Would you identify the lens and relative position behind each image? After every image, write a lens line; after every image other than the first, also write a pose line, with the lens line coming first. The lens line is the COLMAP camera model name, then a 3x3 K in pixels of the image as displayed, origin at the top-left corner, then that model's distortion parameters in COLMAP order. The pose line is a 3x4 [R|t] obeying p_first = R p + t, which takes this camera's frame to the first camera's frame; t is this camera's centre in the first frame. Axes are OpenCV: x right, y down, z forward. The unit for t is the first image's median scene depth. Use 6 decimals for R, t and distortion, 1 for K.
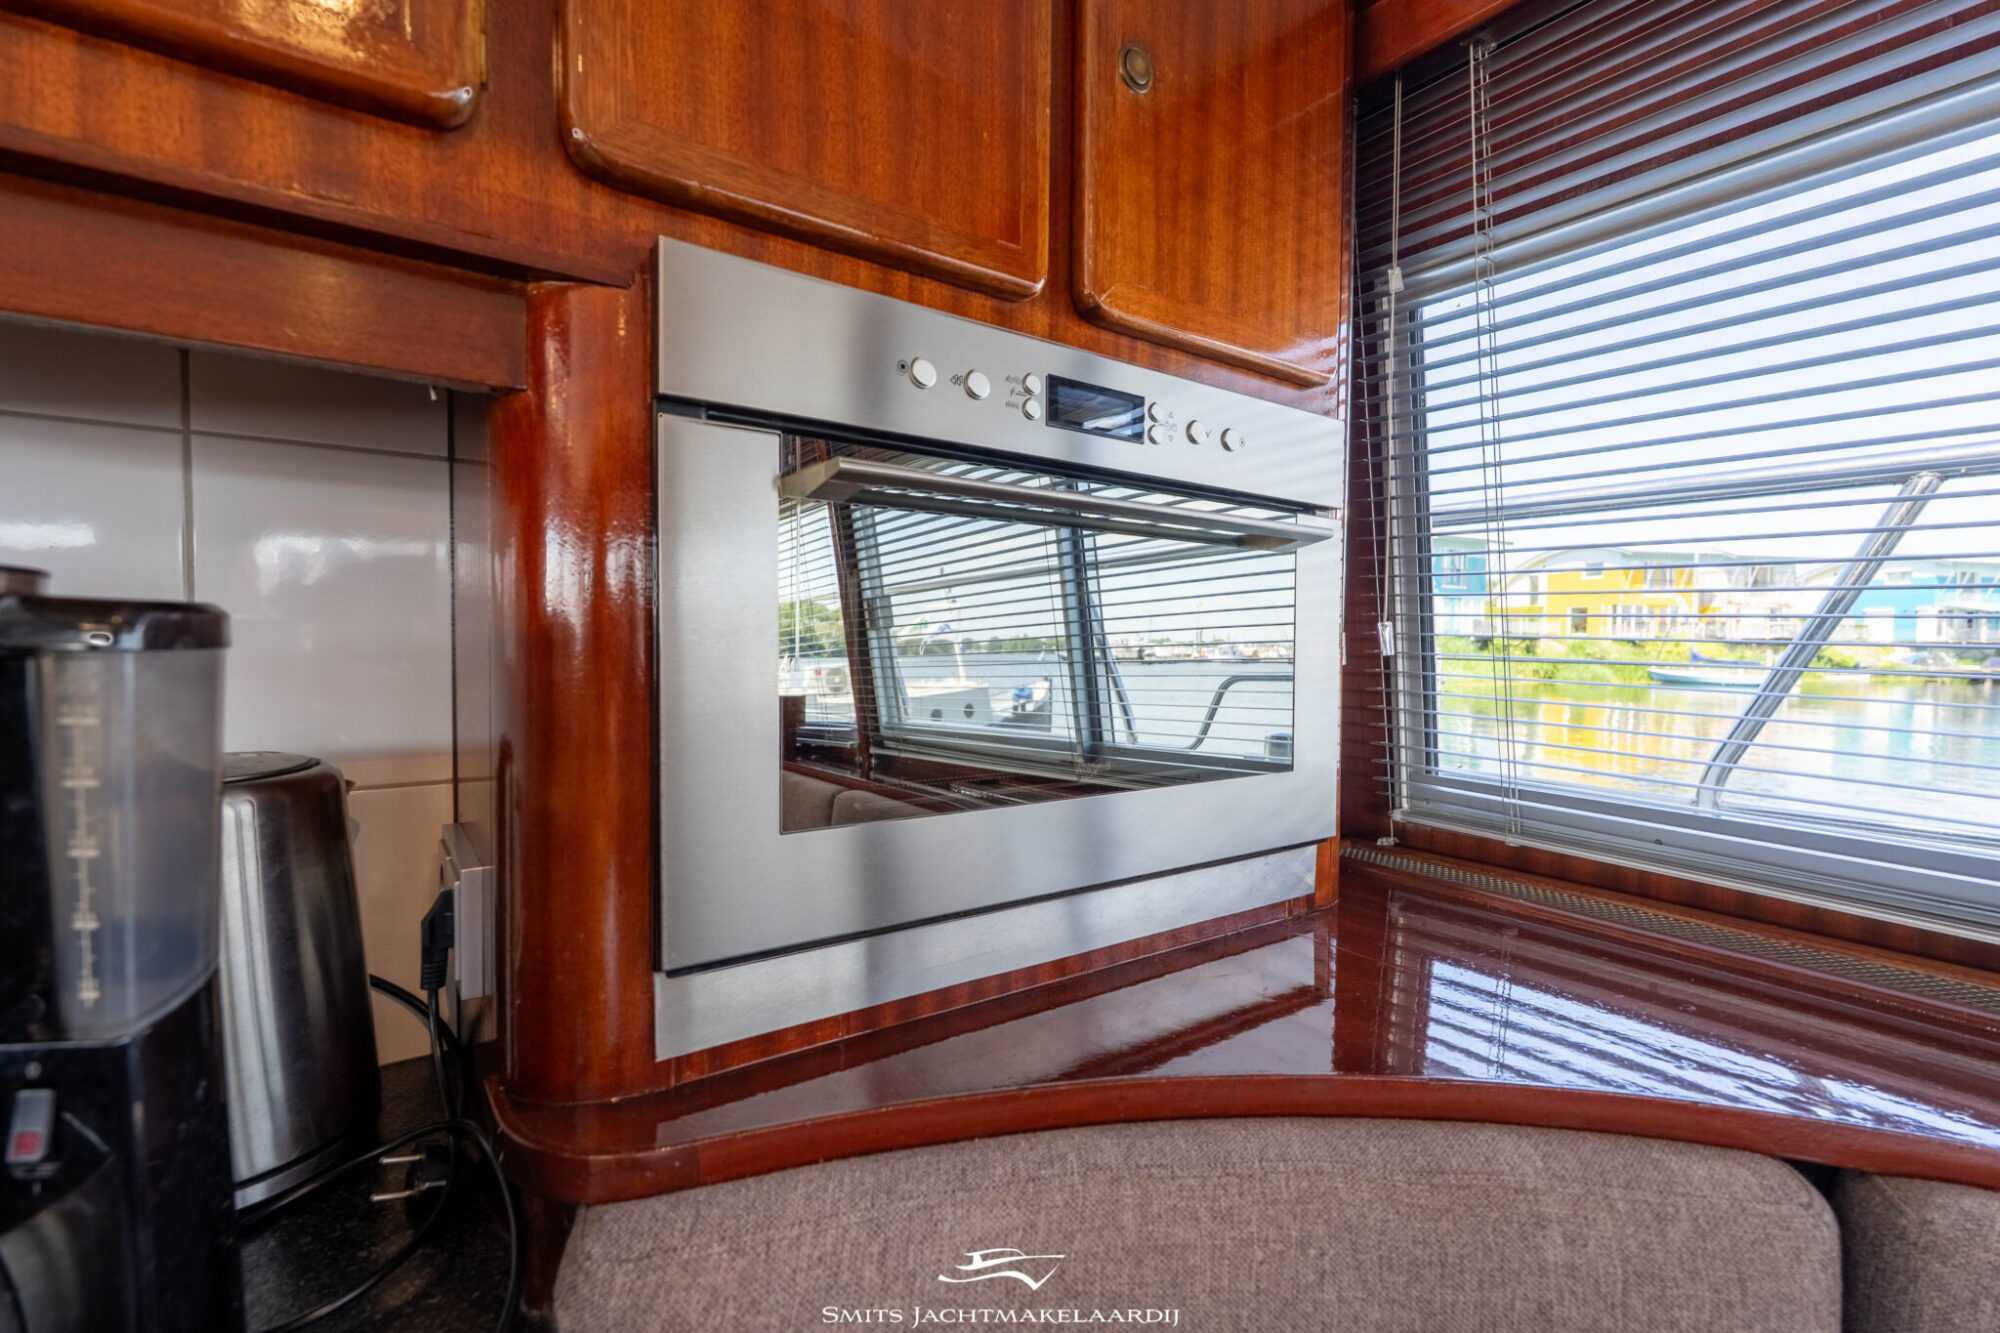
lens RADIAL K [[870.8, 0, 989.2], [0, 870.8, 669.3], [0, 0, 1]] dist [0.001304, 0.000167]
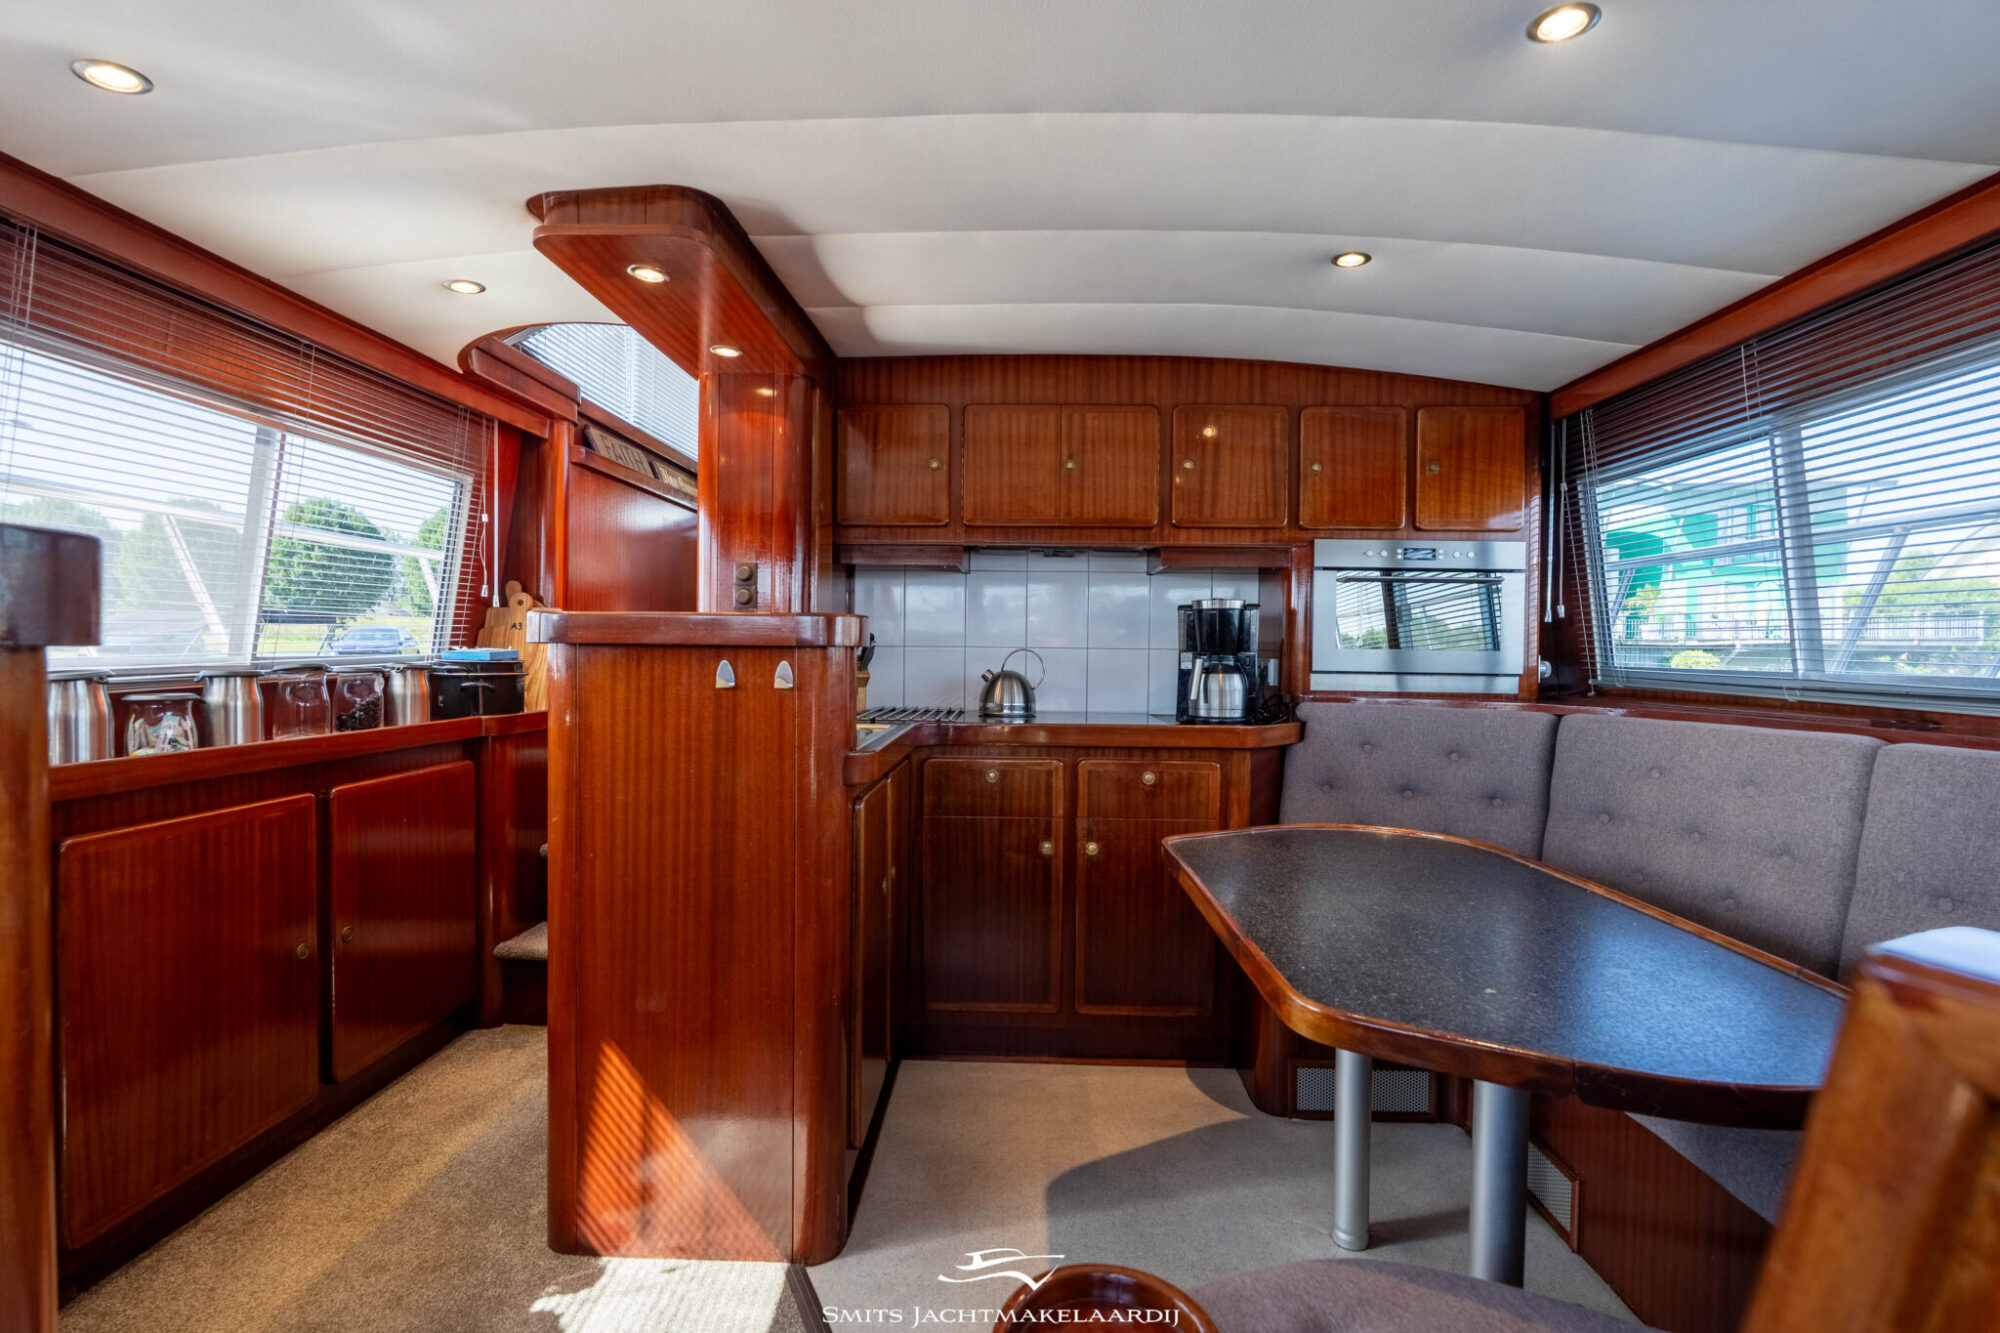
lens RADIAL K [[878.9, 0, 1000.0], [0, 878.9, 666.5], [0, 0, 1]] dist [-0.003499, 0.000373]
pose [[0.801125, 0.007396, -0.598451, 1.006872], [-0.025928, 0.999414, -0.022357, 0.364670], [0.597935, 0.033428, 0.800847, -3.413048]]
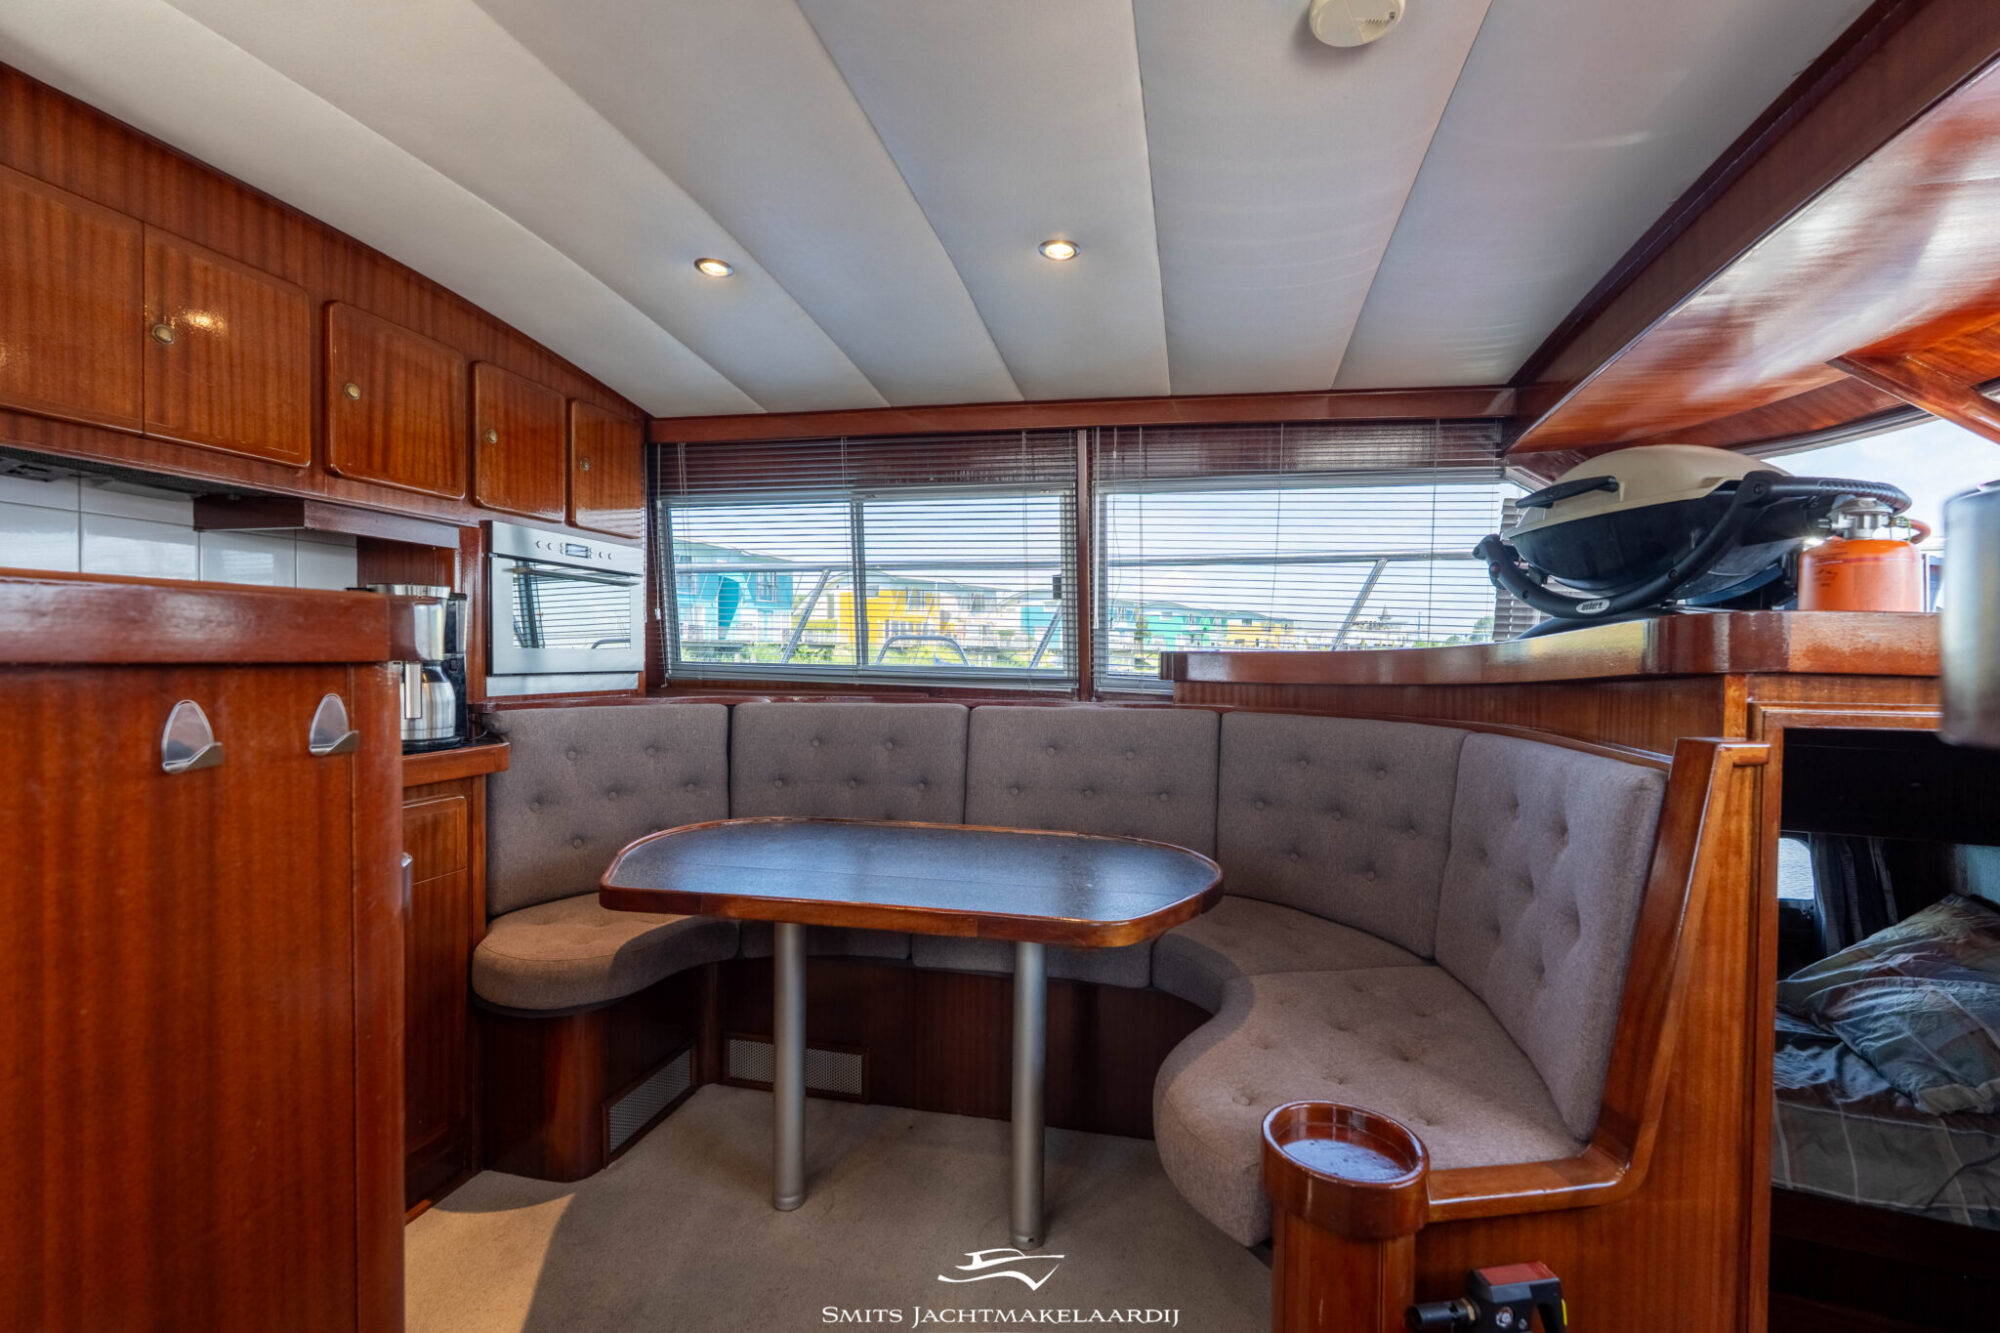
lens RADIAL K [[882.9, 0, 997.7], [0, 882.9, 669.0], [0, 0, 1]] dist [-0.000390, -0.000540]
pose [[0.746509, -0.016215, 0.665177, -1.122122], [0.025639, 0.999662, -0.004405, 0.303021], [-0.664881, 0.020343, 0.746673, -3.236744]]
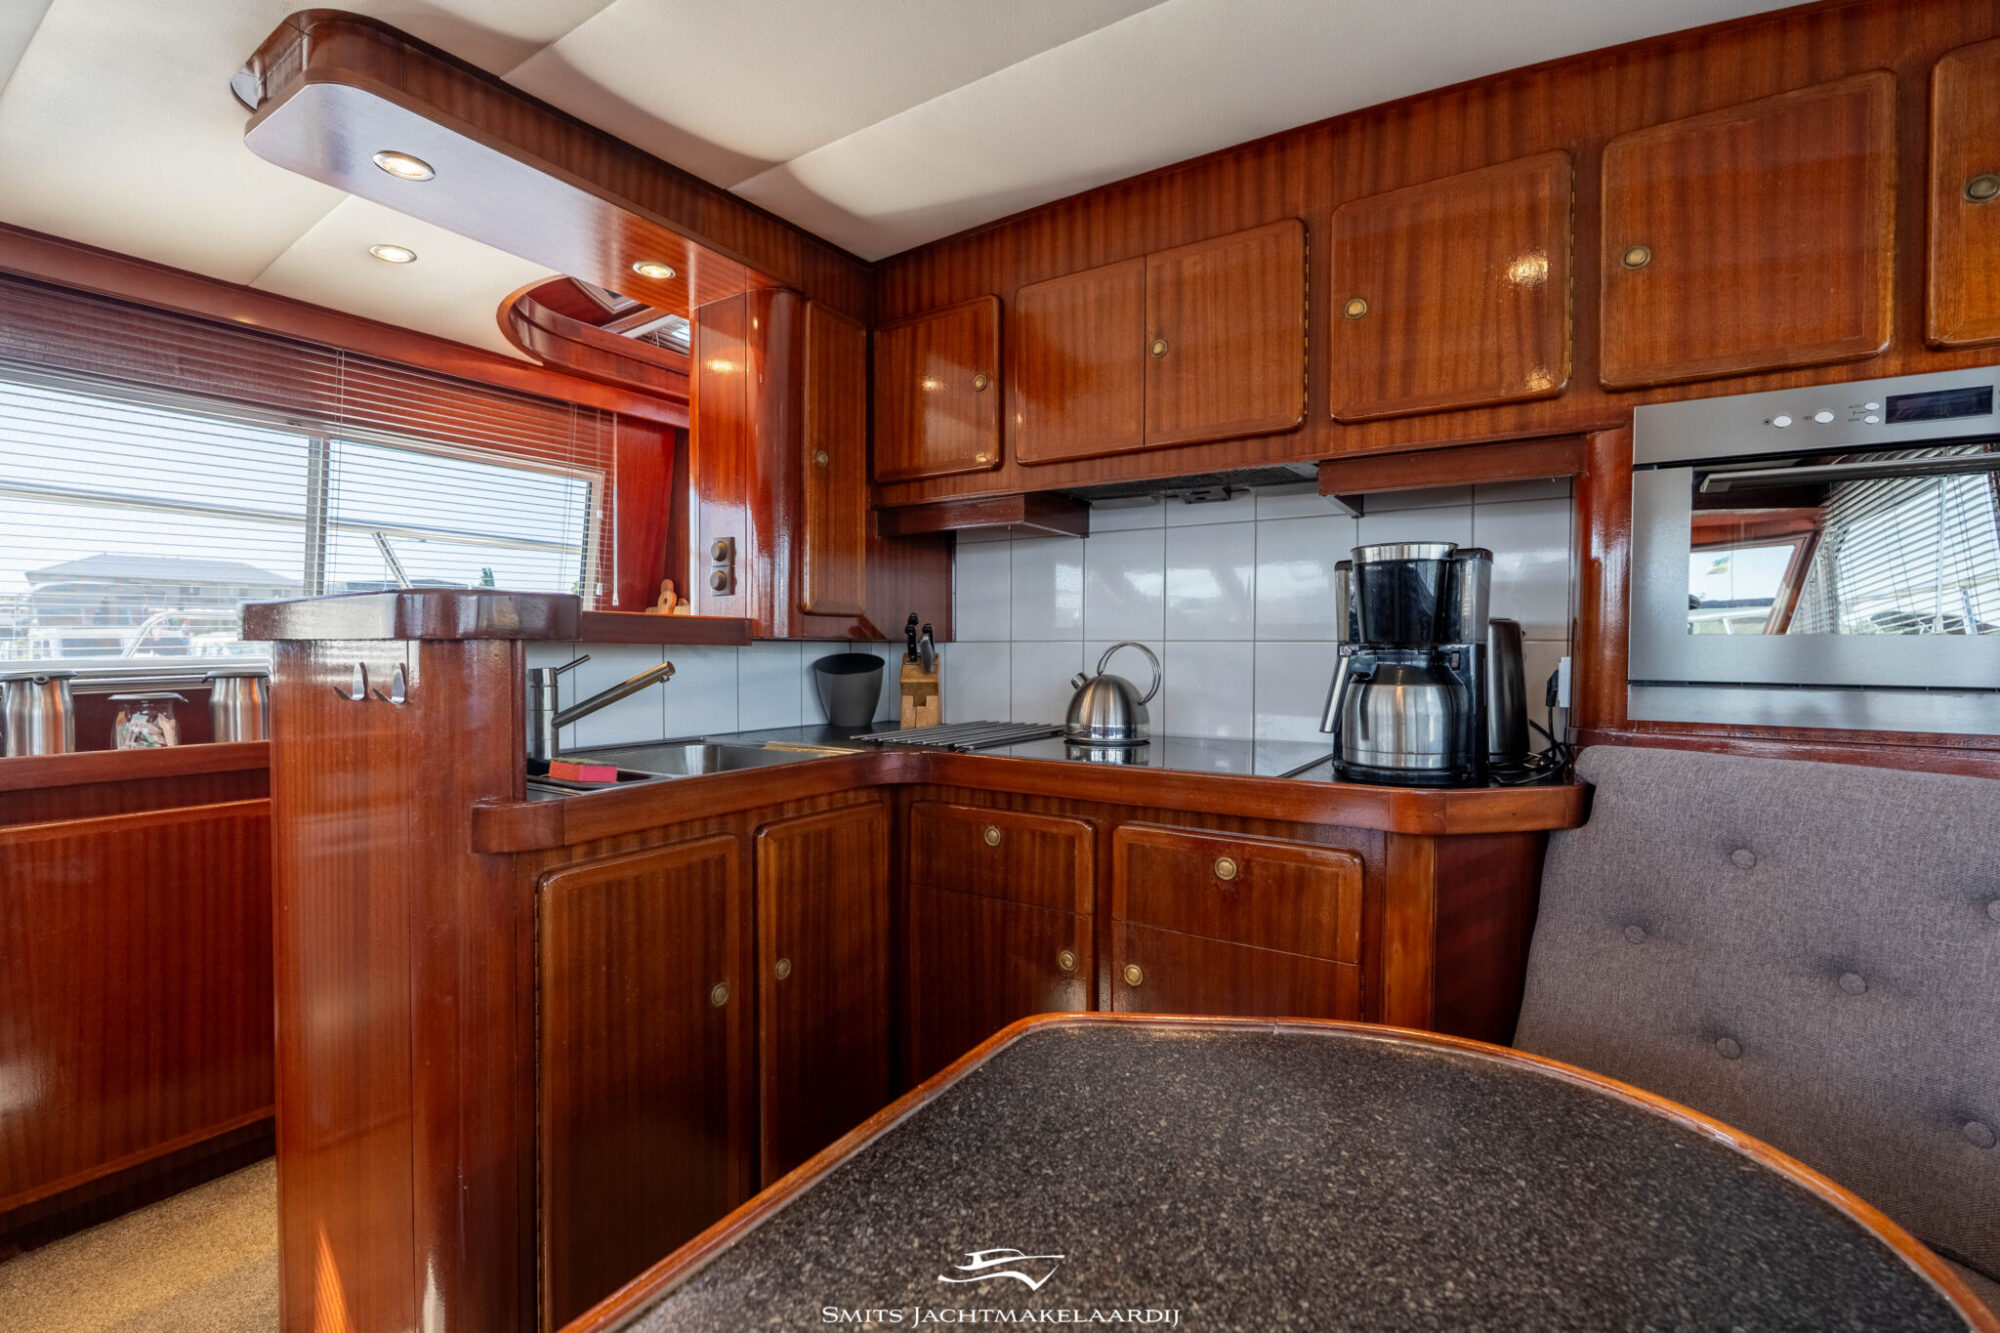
lens RADIAL K [[883.7, 0, 1001.8], [0, 883.7, 666.9], [0, 0, 1]] dist [-0.000597, -0.000339]
pose [[0.378401, 0.009322, -0.925595, 1.032227], [-0.035381, 0.999364, -0.004399, 0.284218], [0.924965, 0.034413, 0.378490, -1.322284]]
